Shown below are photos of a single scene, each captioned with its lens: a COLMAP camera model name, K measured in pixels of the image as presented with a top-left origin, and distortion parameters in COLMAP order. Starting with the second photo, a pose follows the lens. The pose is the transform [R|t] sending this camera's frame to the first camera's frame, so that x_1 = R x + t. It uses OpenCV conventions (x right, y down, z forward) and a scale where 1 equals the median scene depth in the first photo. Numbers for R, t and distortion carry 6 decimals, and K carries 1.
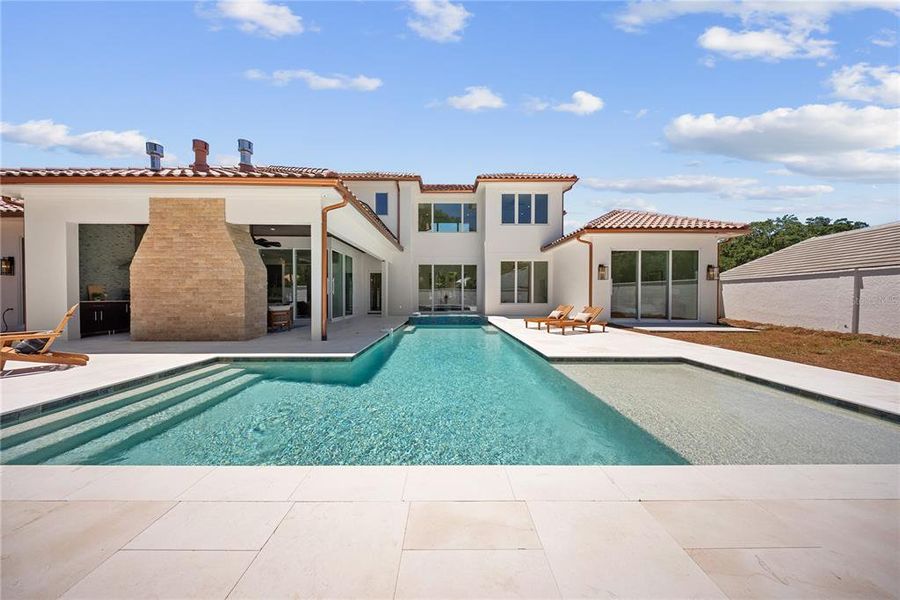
lens RADIAL K [[265.4, 0, 446.3], [0, 265.4, 297.9], [0, 0, 1]] dist [0.000445, -0.000037]
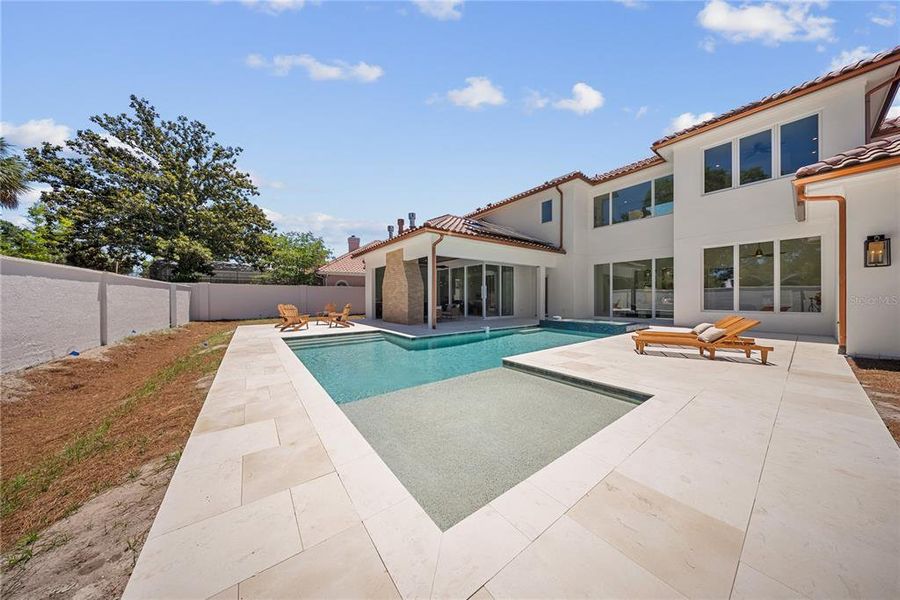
lens RADIAL K [[265.4, 0, 446.3], [0, 265.4, 297.9], [0, 0, 1]] dist [0.000445, -0.000037]
pose [[0.594890, -0.004191, -0.803796, 0.500183], [-0.002290, 0.999974, -0.006908, -0.006977], [0.803804, 0.005950, 0.594865, 0.083807]]
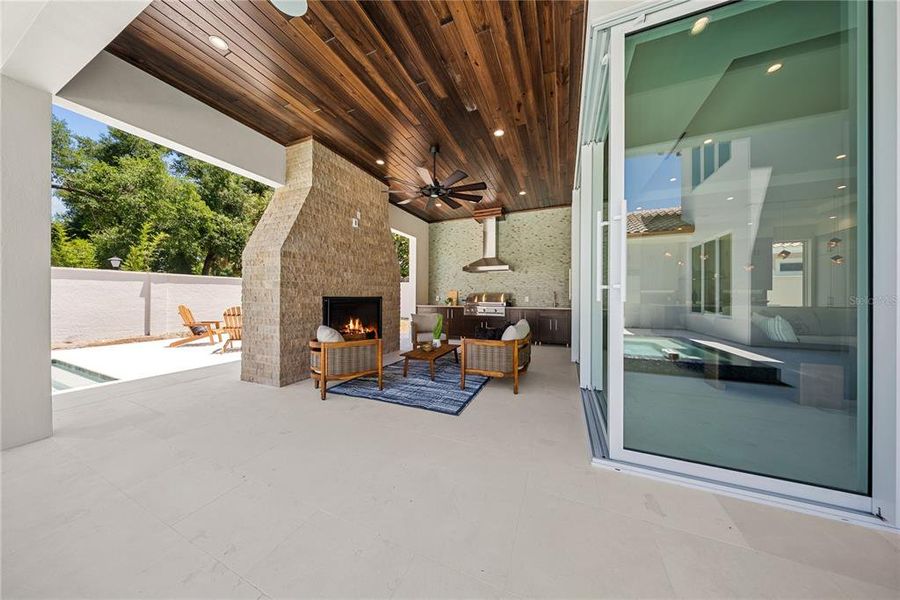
lens RADIAL K [[264.5, 0, 450.0], [0, 264.5, 300.0], [0, 0, 1]] dist [-0.000056, -0.000007]
pose [[-0.404854, 0.003185, -0.914376, -0.243508], [-0.013679, 0.999861, 0.009539, -0.014877], [0.914279, 0.016370, -0.404754, 0.980983]]
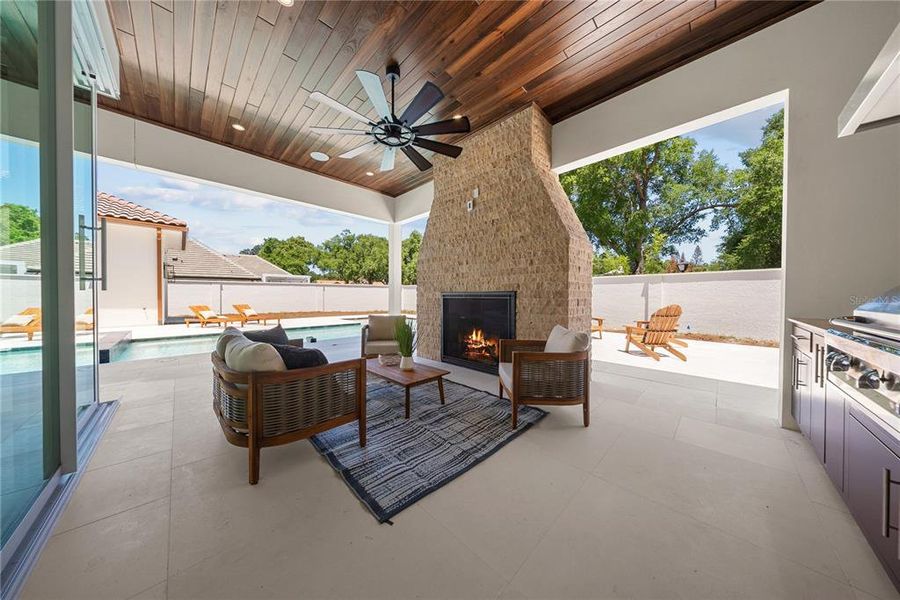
lens RADIAL K [[267.5, 0, 452.9], [0, 267.5, 297.3], [0, 0, 1]] dist [-0.000808, -0.000043]
pose [[-0.706080, -0.008813, 0.708077, -0.824689], [0.000884, 0.999911, 0.013327, -0.012046], [-0.708131, 0.010036, -0.706010, 0.943918]]
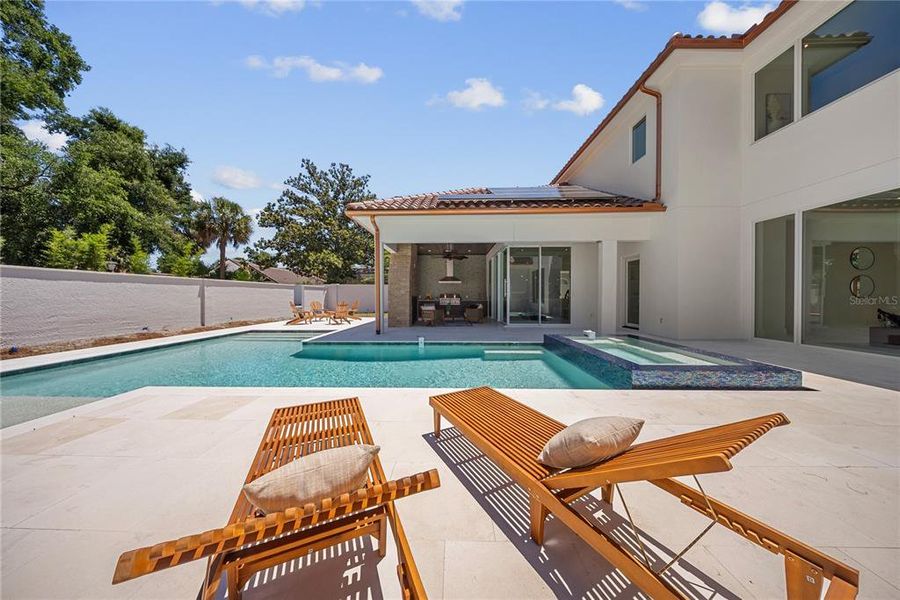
lens RADIAL K [[272.2, 0, 447.8], [0, 272.2, 297.0], [0, 0, 1]] dist [0.000035, -0.000128]
pose [[-0.026192, 0.001295, -0.999656, 0.497943], [-0.007263, 0.999973, 0.001485, -0.013367], [0.999631, 0.007299, -0.026182, 0.831190]]
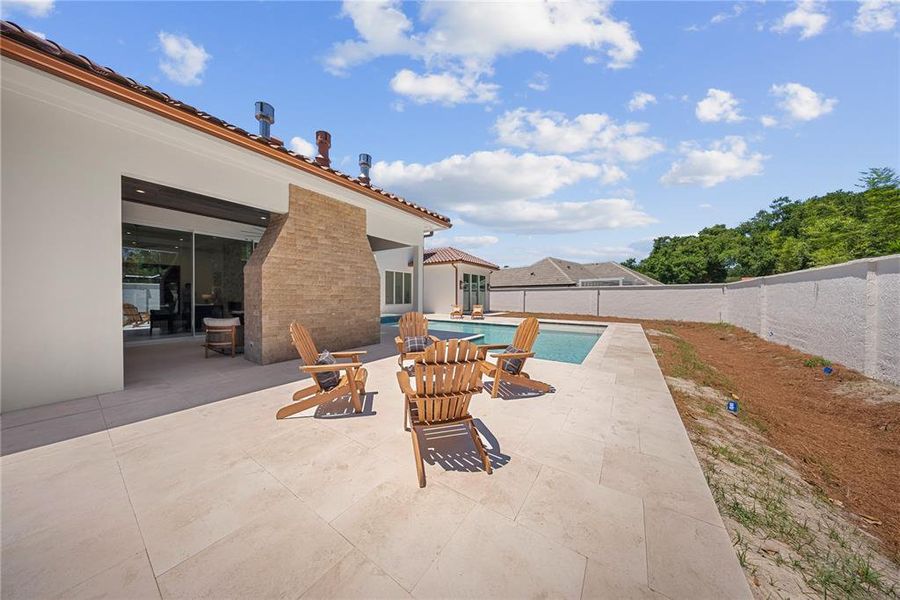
lens RADIAL K [[265.4, 0, 446.3], [0, 265.4, 297.9], [0, 0, 1]] dist [0.000445, -0.000037]
pose [[0.571301, -0.004249, 0.820729, -0.900146], [0.004993, 0.999986, 0.001701, -0.015908], [-0.820725, 0.003126, 0.571315, 0.085773]]
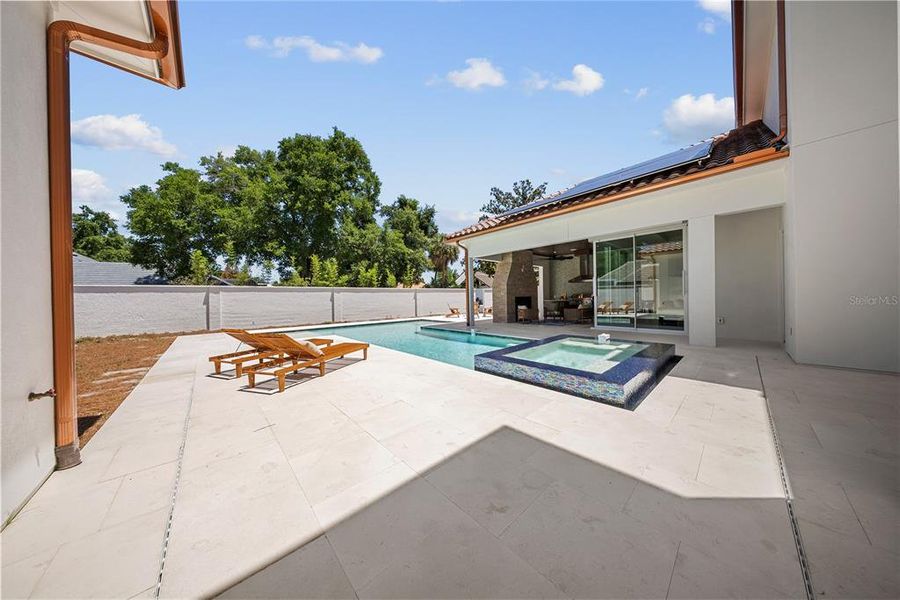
lens RADIAL K [[265.4, 0, 446.3], [0, 265.4, 297.9], [0, 0, 1]] dist [0.000445, -0.000037]
pose [[-0.747934, 0.009296, -0.663708, 0.469250], [0.009670, 0.999948, 0.003109, -0.016650], [0.663703, -0.004093, -0.747985, 1.324774]]
